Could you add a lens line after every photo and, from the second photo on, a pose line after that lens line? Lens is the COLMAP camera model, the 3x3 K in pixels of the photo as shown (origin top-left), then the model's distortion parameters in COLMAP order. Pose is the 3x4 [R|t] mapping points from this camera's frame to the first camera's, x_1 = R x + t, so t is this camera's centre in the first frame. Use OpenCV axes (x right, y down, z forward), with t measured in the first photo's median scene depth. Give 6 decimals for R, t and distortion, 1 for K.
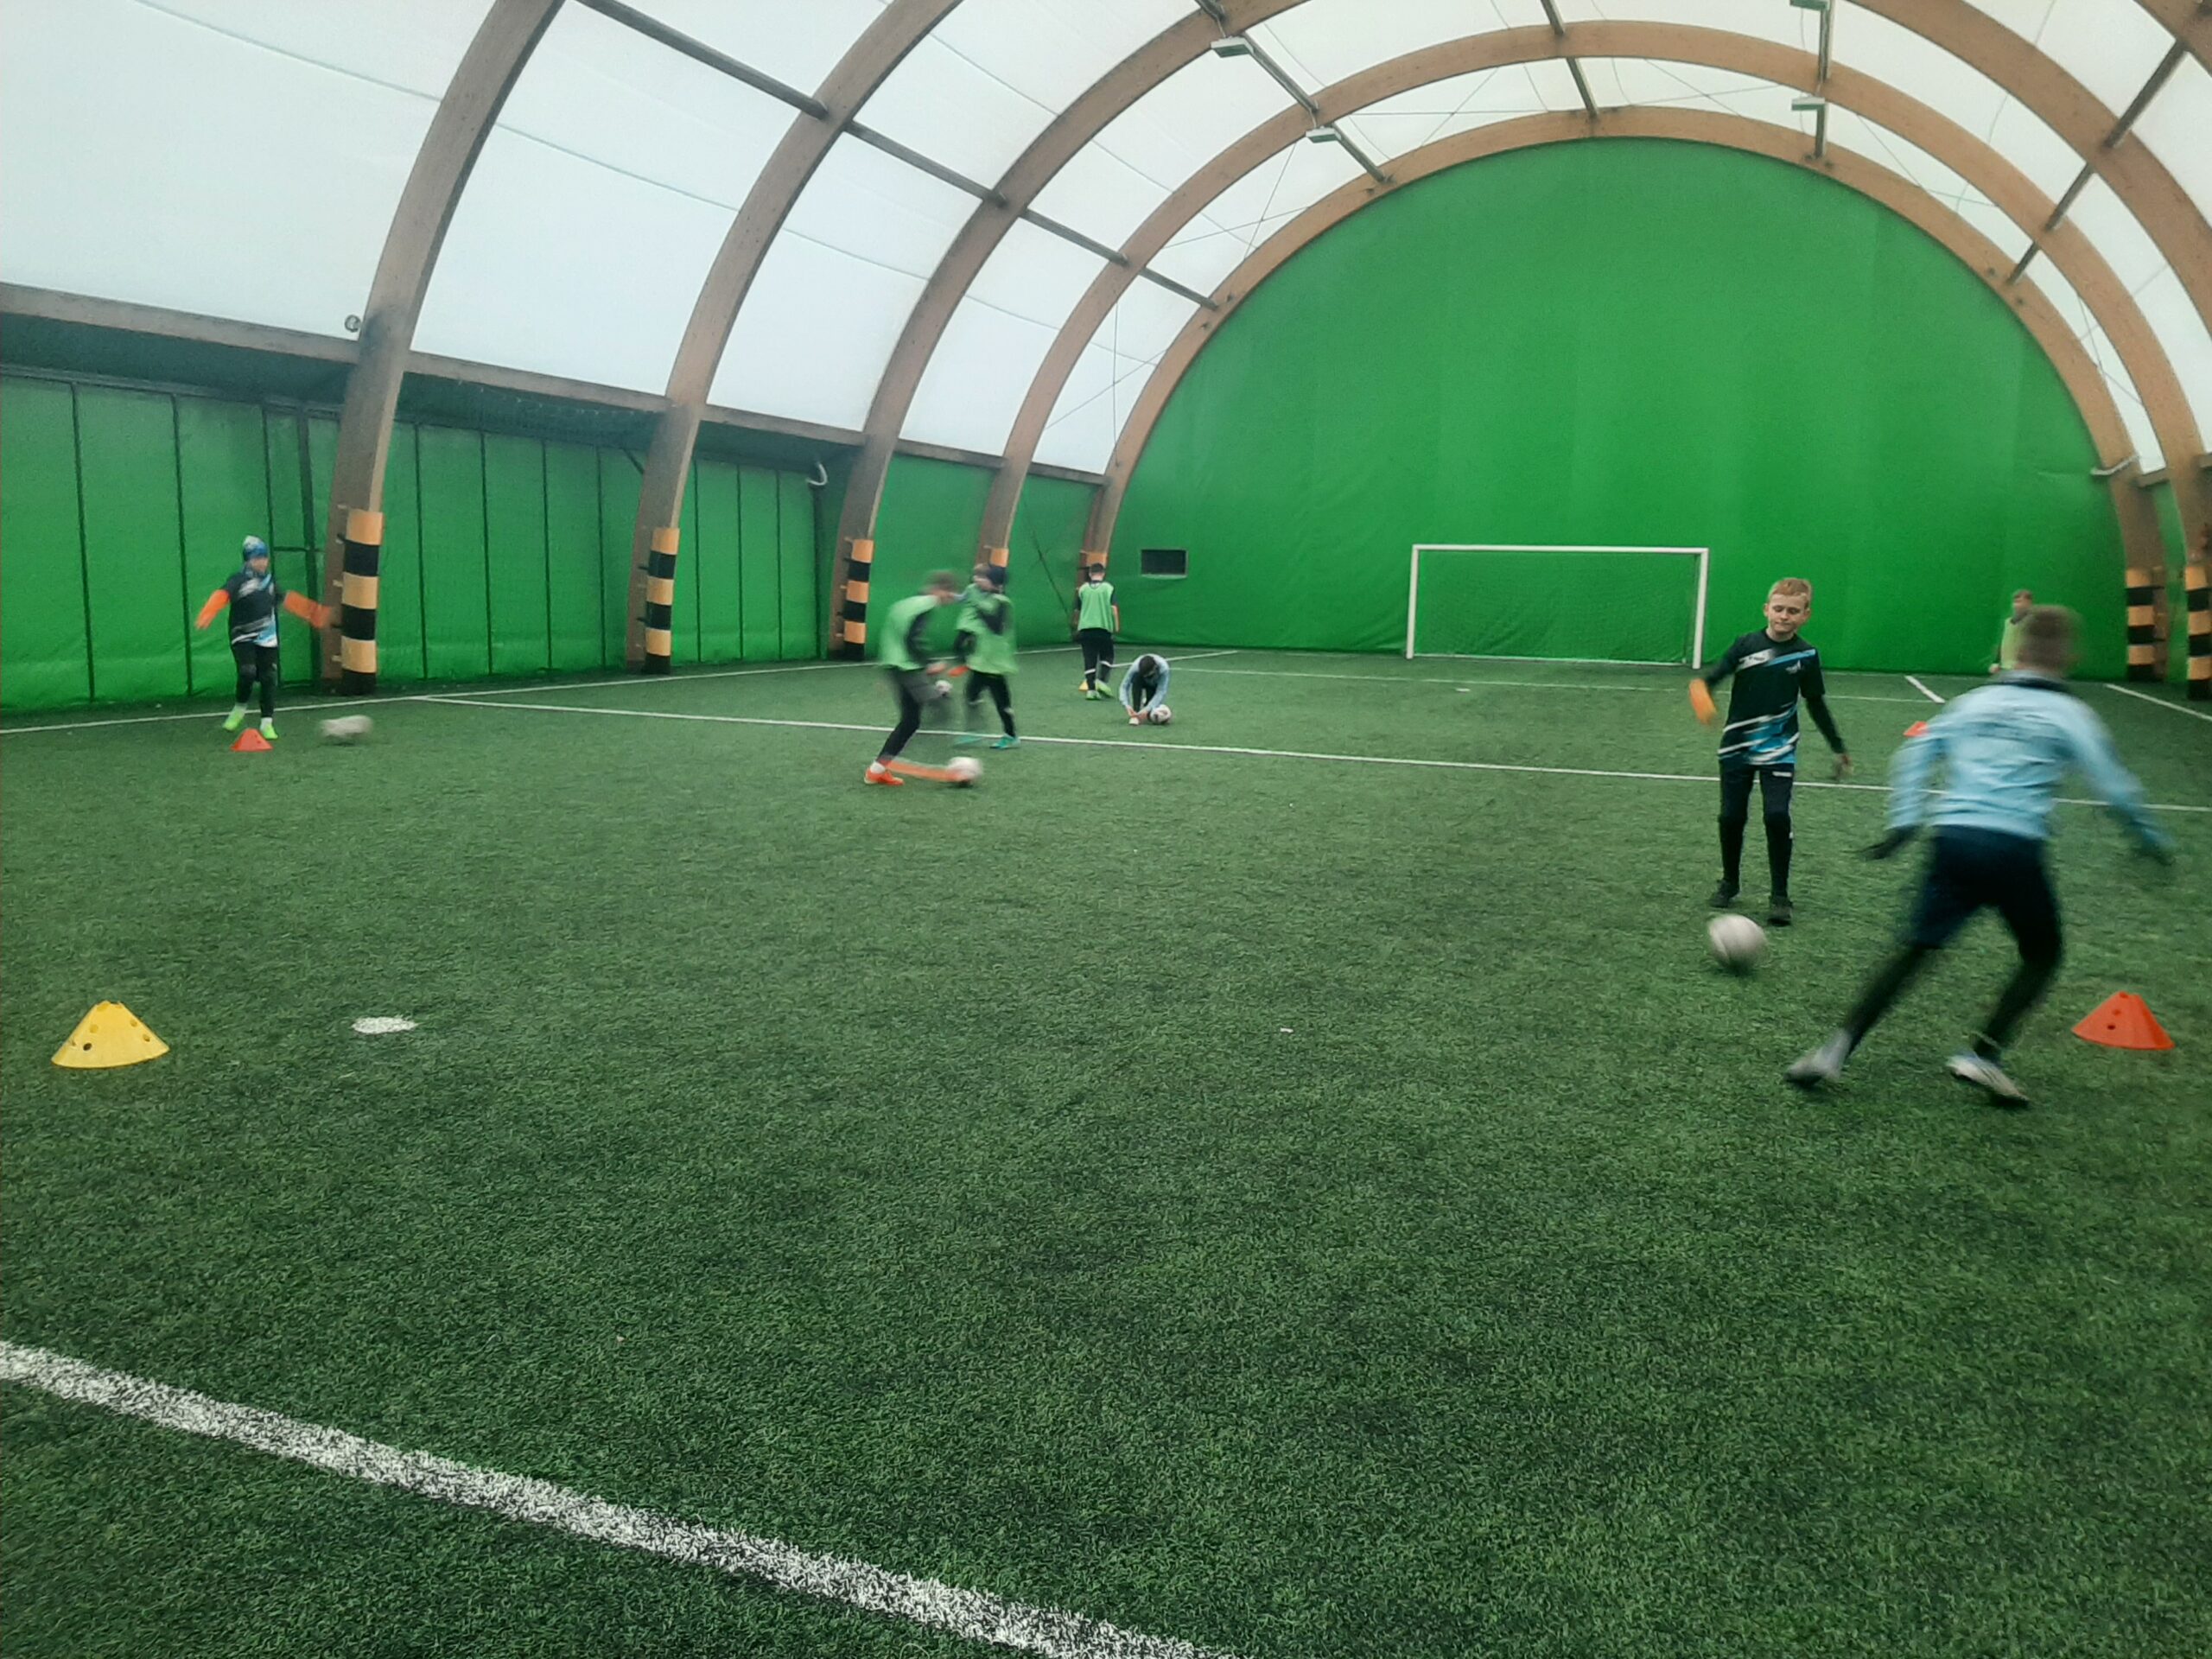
lens RADIAL K [[1787.9, 0, 1114.6], [0, 1787.9, 742.1], [0, 0, 1]] dist [0.108176, -0.222939]
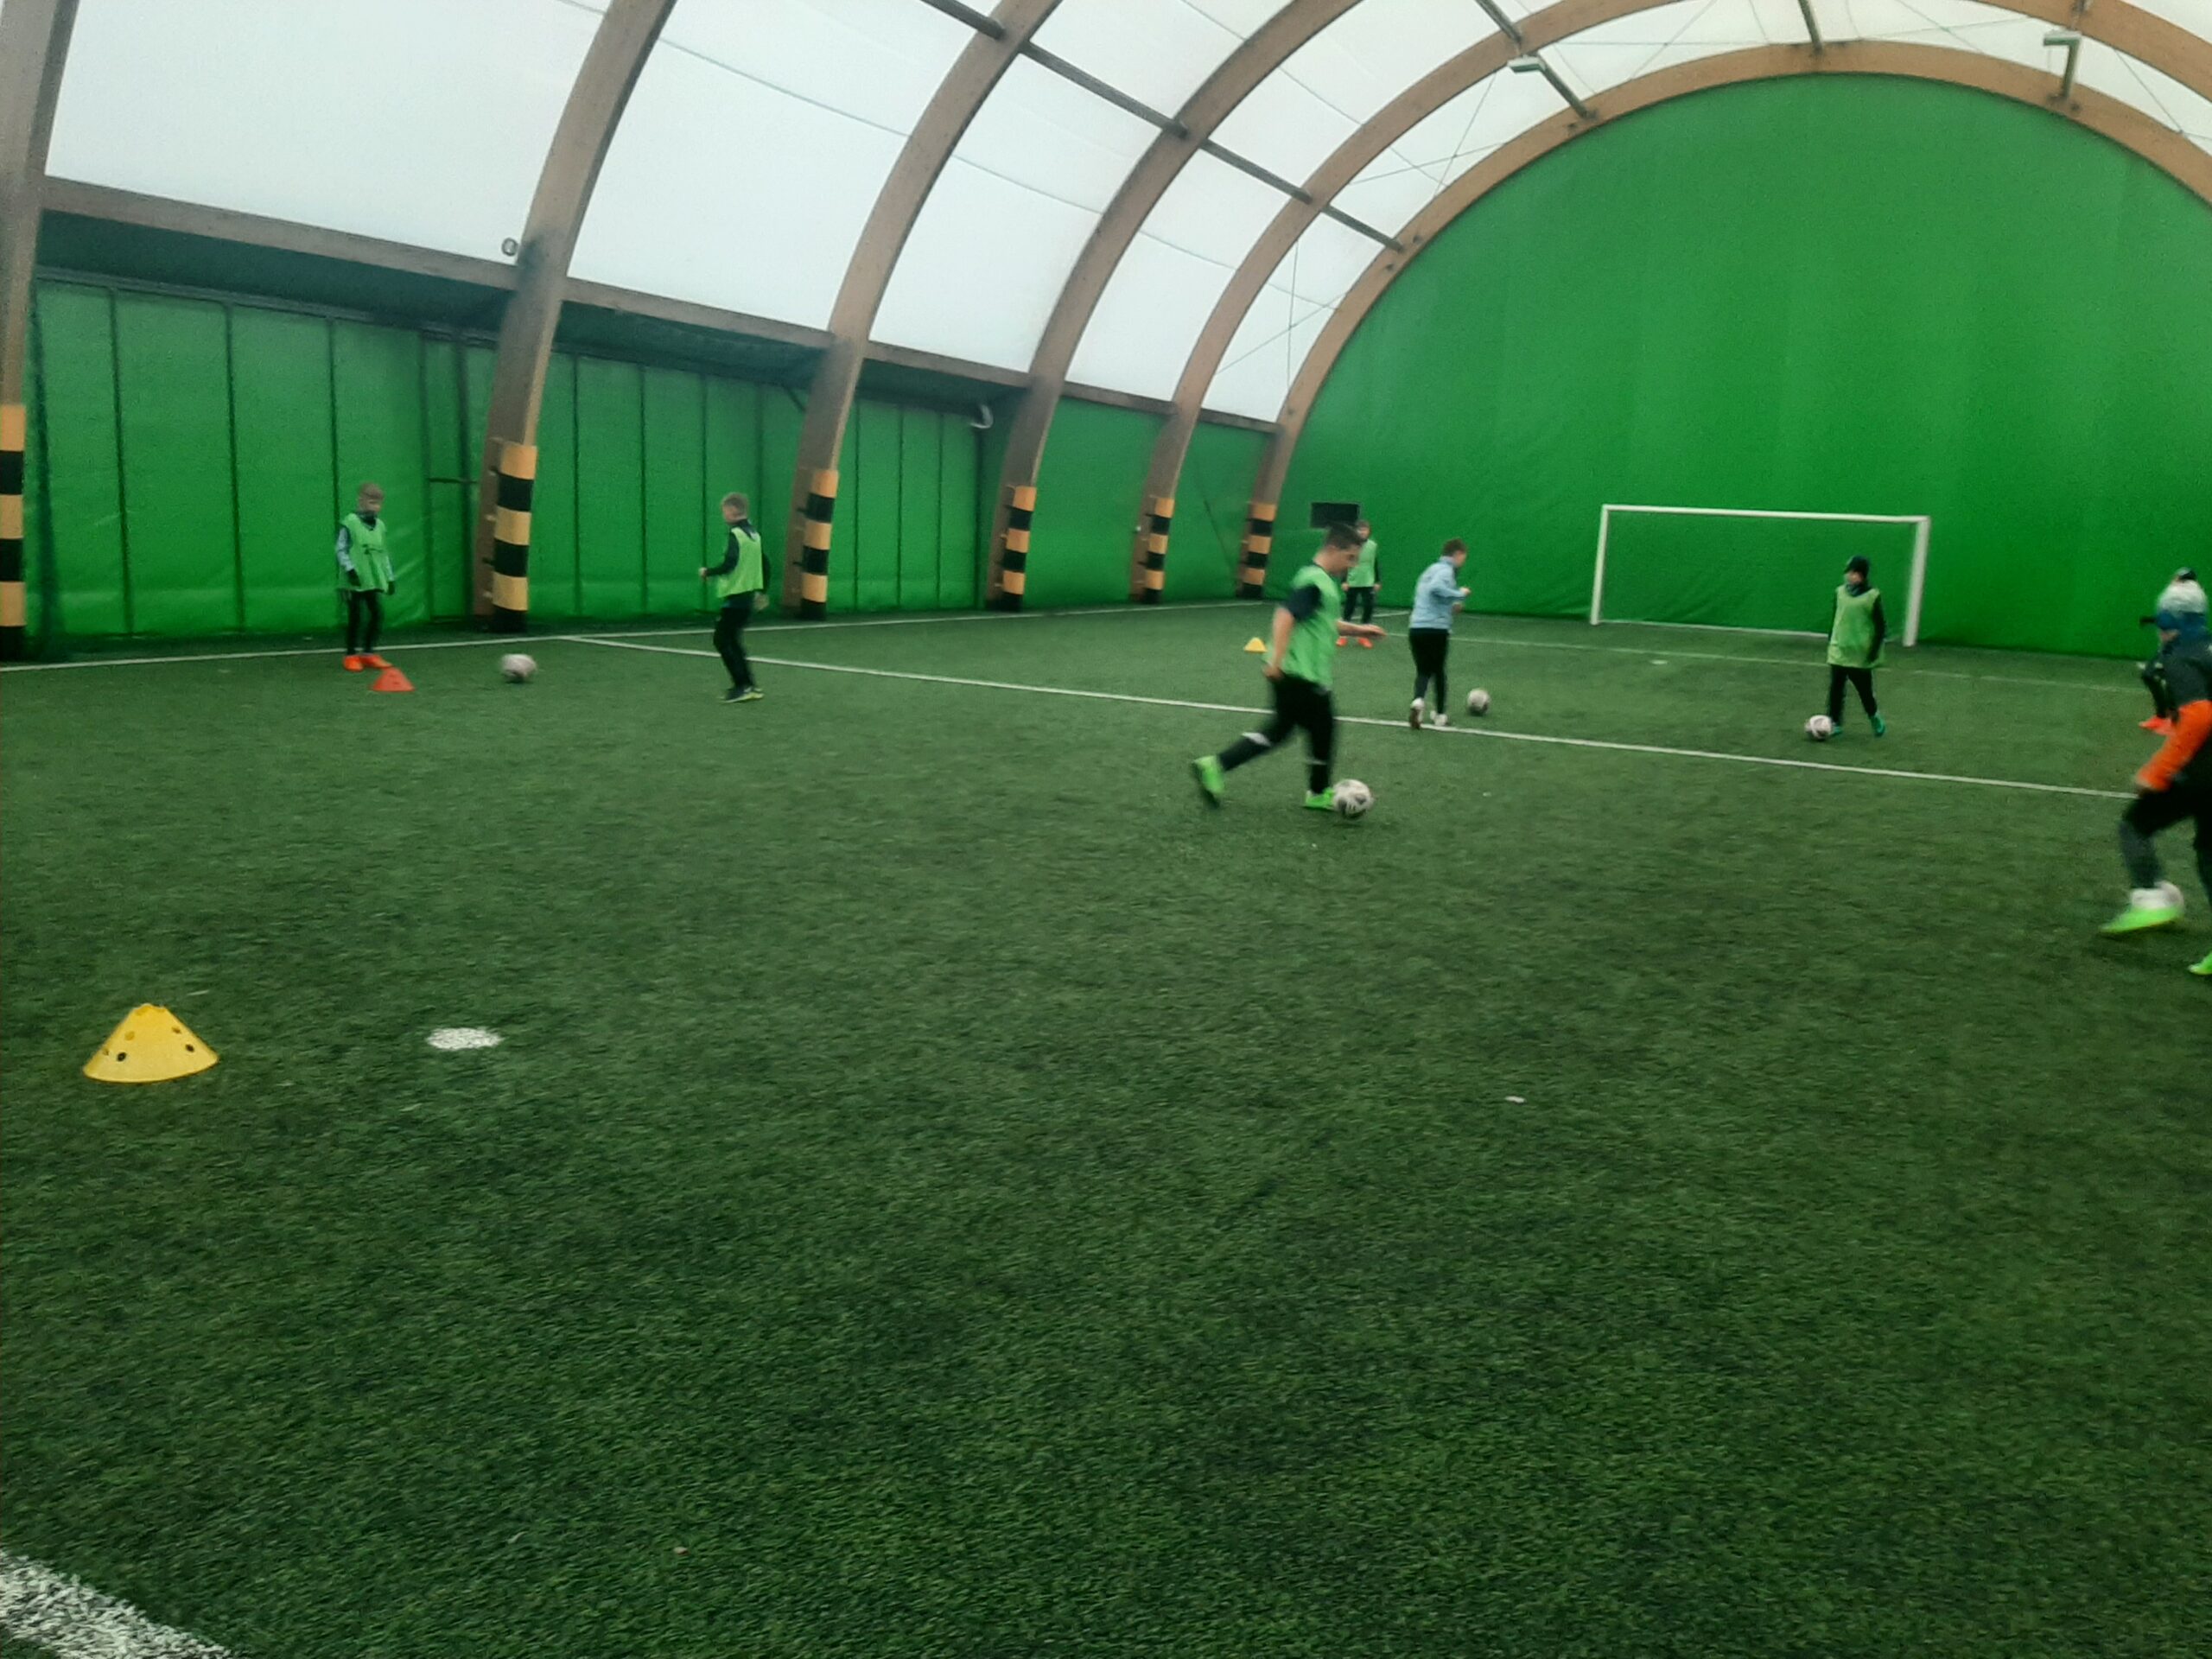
lens RADIAL K [[1787.9, 0, 1114.6], [0, 1787.9, 742.1], [0, 0, 1]] dist [0.108176, -0.222939]
pose [[0.995754, 0.037484, -0.084077, -0.020790], [-0.035076, 0.998936, 0.029936, -0.019007], [0.085110, -0.026860, 0.996009, 0.137284]]
